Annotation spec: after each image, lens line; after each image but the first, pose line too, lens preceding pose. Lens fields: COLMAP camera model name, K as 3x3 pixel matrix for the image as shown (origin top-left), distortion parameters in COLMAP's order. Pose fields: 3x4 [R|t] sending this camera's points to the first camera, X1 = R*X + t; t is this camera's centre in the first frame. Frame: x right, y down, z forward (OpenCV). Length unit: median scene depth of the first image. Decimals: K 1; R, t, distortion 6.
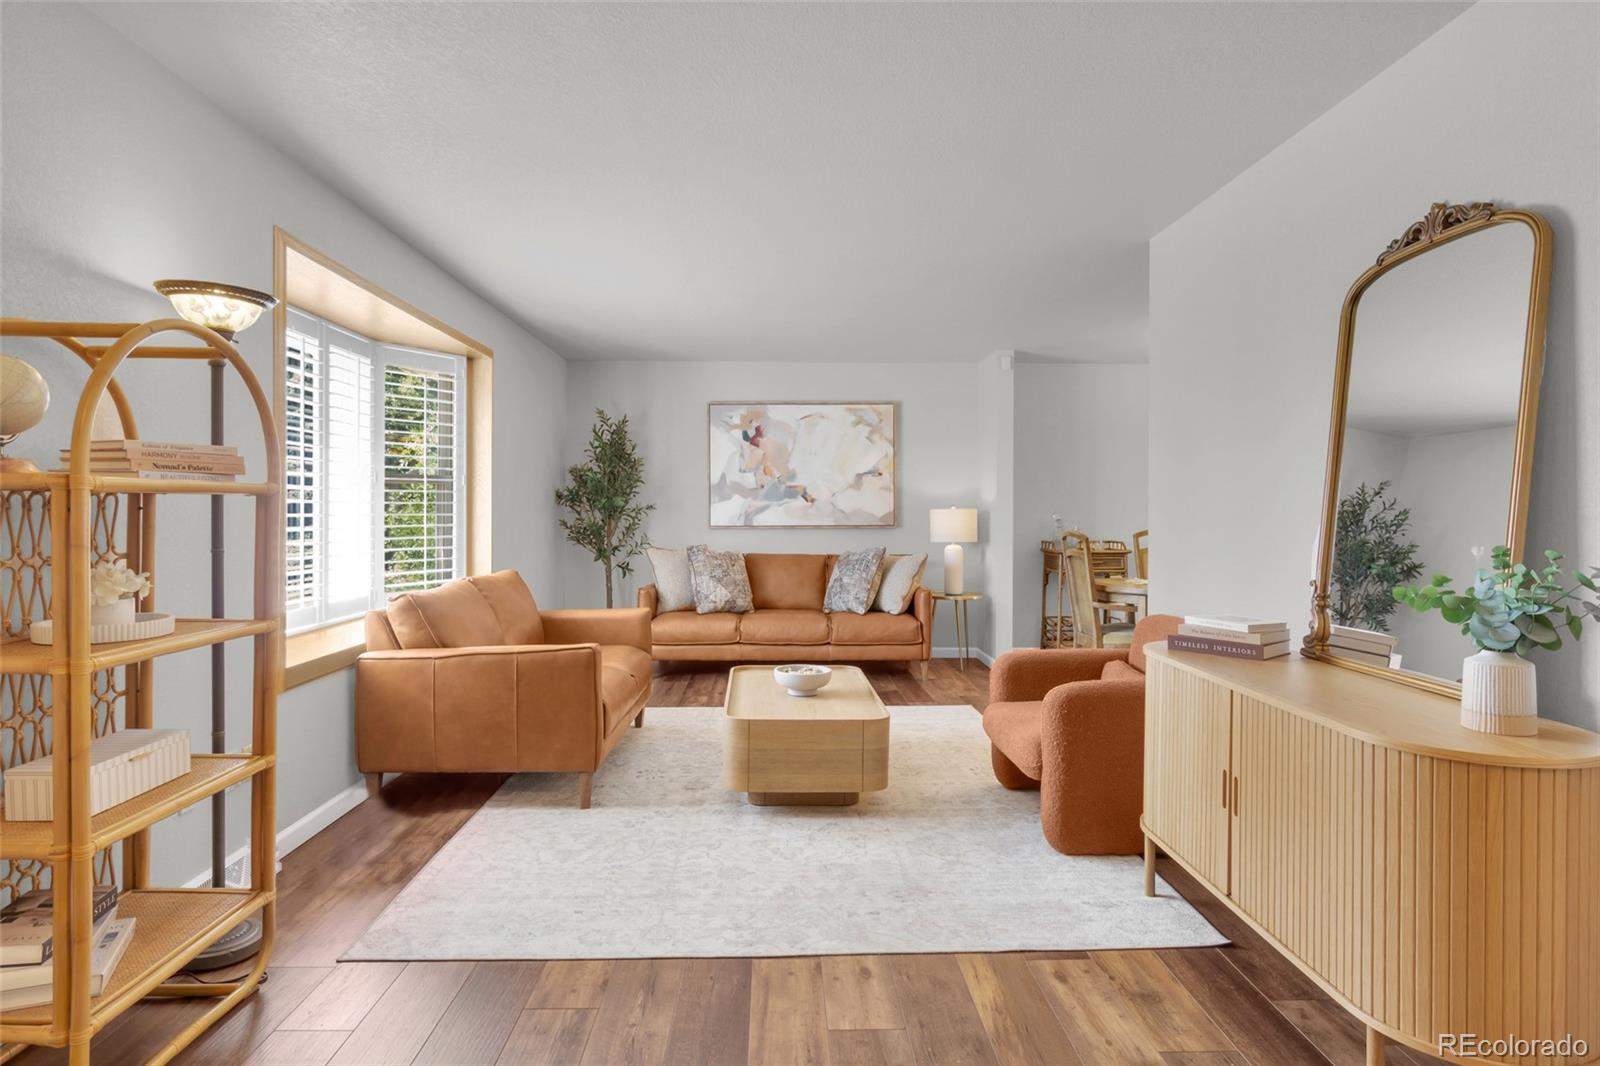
lens RADIAL K [[908.1, 0, 795.1], [0, 908.1, 516.3], [0, 0, 1]] dist [0.001133, 0.002557]
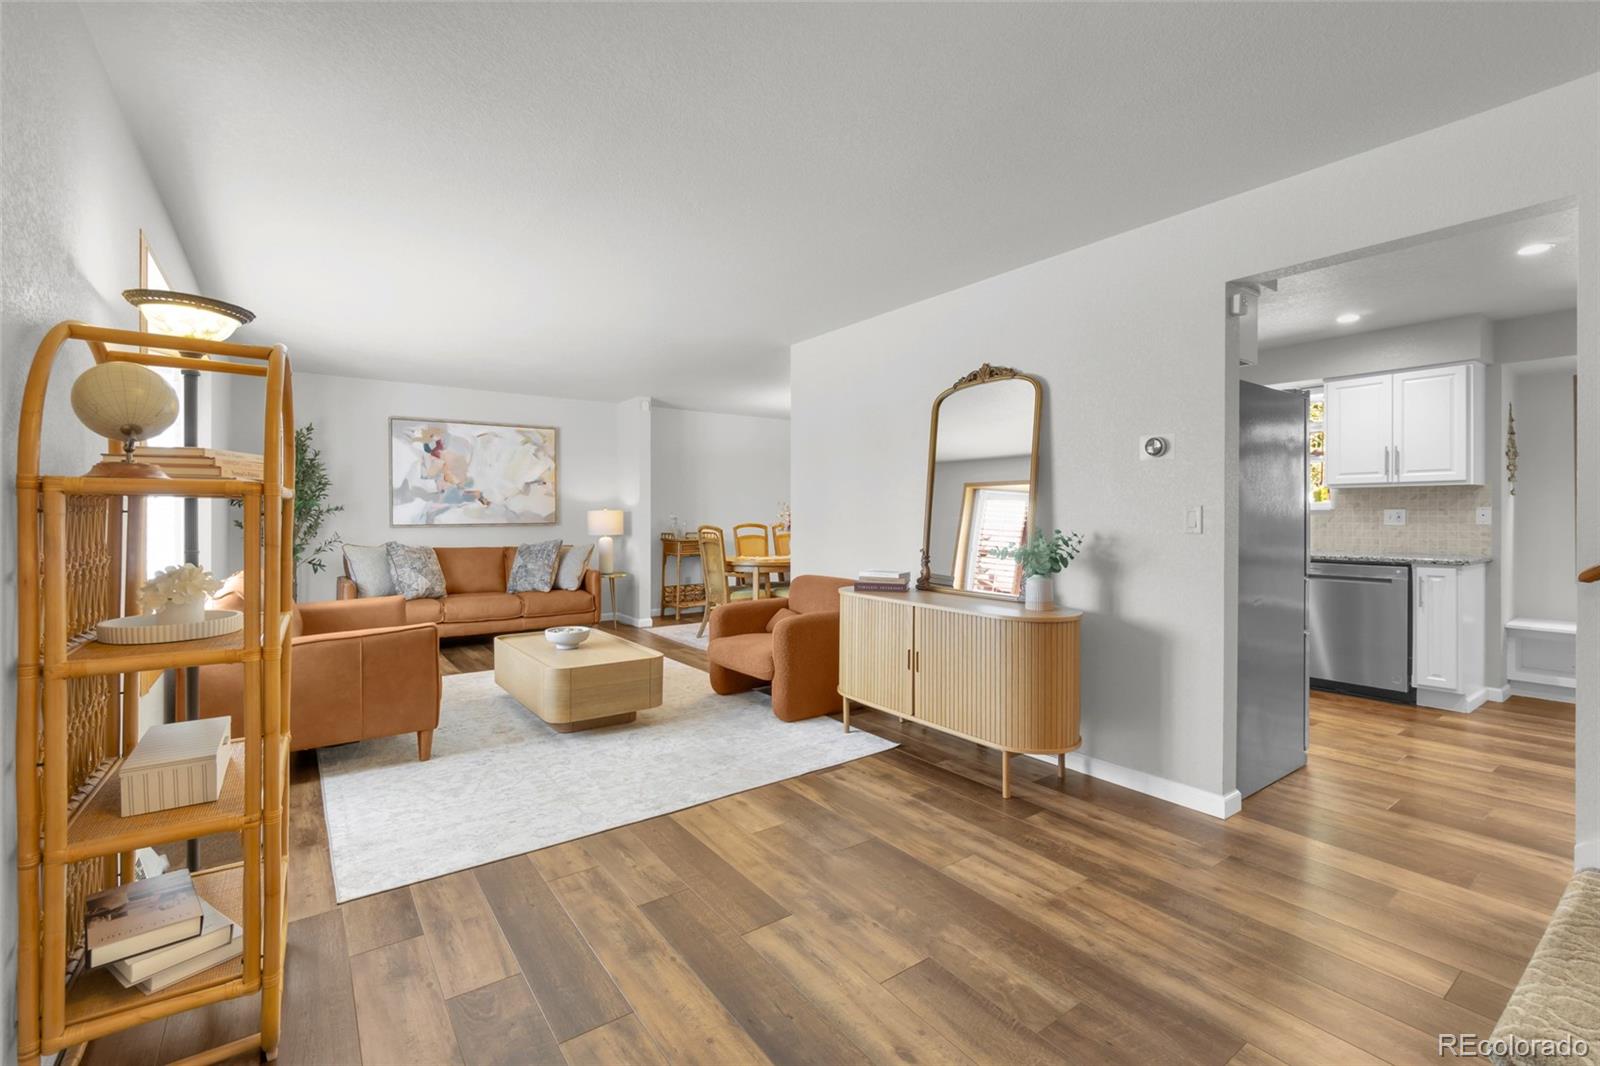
lens RADIAL K [[705.3, 0, 801.6], [0, 705.3, 512.7], [0, 0, 1]] dist [-0.001888, -0.000075]
pose [[0.819960, -0.001831, 0.572417, -0.339258], [0.003931, 0.999989, -0.002432, -0.001438], [-0.572407, 0.004244, 0.819959, -0.045848]]
